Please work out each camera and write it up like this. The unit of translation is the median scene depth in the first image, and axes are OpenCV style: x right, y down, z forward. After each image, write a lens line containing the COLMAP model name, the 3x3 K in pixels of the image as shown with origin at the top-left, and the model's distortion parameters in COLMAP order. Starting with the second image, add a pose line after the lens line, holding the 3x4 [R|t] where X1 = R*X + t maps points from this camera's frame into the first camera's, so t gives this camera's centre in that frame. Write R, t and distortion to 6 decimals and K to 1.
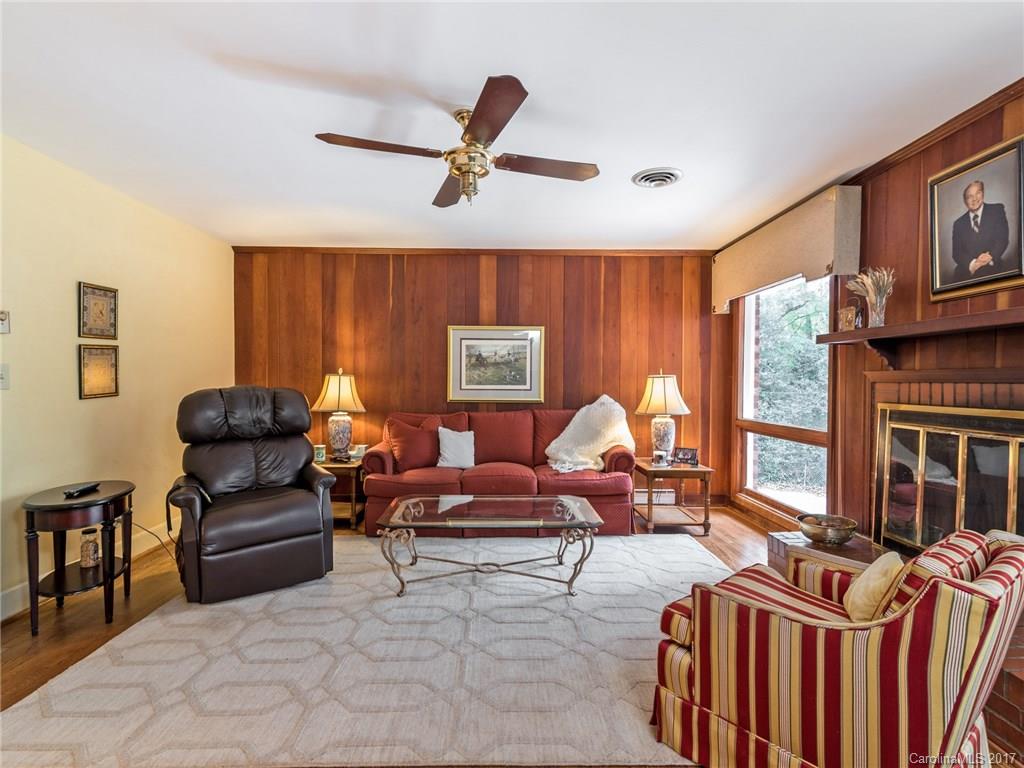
lens RADIAL K [[513.0, 0, 511.7], [0, 513.0, 386.2], [0, 0, 1]] dist [0.006575, 0.001216]
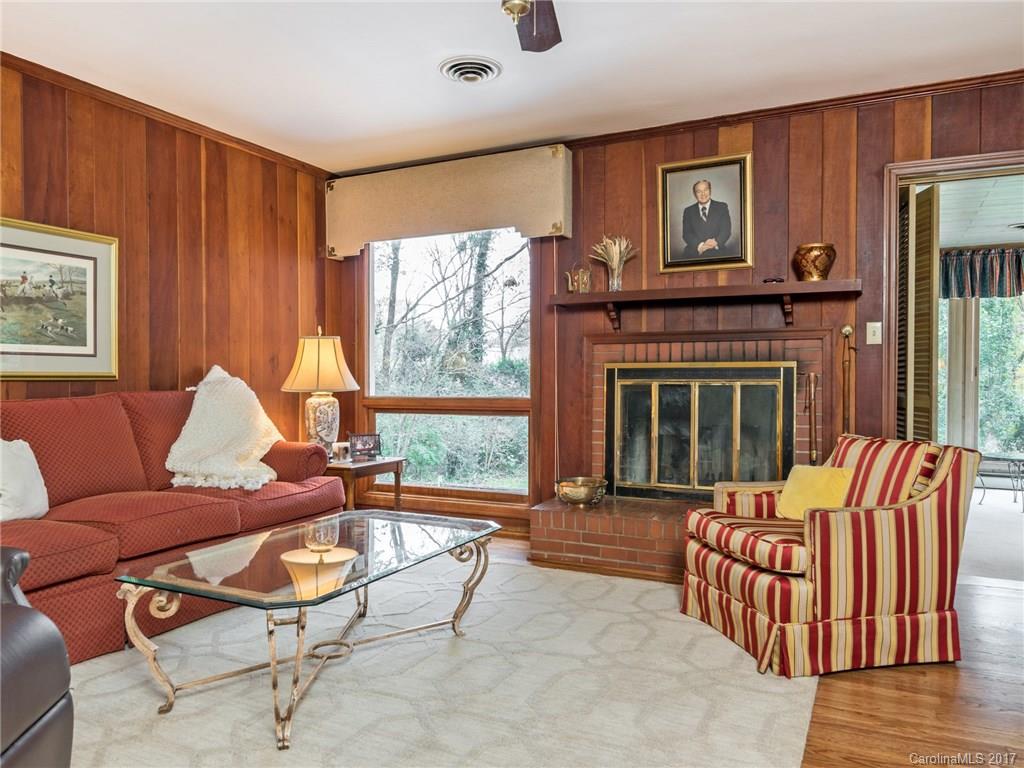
lens RADIAL K [[725.5, 0, 511.3], [0, 725.5, 379.7], [0, 0, 1]] dist [-0.003223, -0.002822]
pose [[0.473406, -0.011102, 0.880774, -0.459420], [0.012316, 0.999906, 0.005984, 0.036724], [-0.880758, 0.008014, 0.473499, 0.308150]]
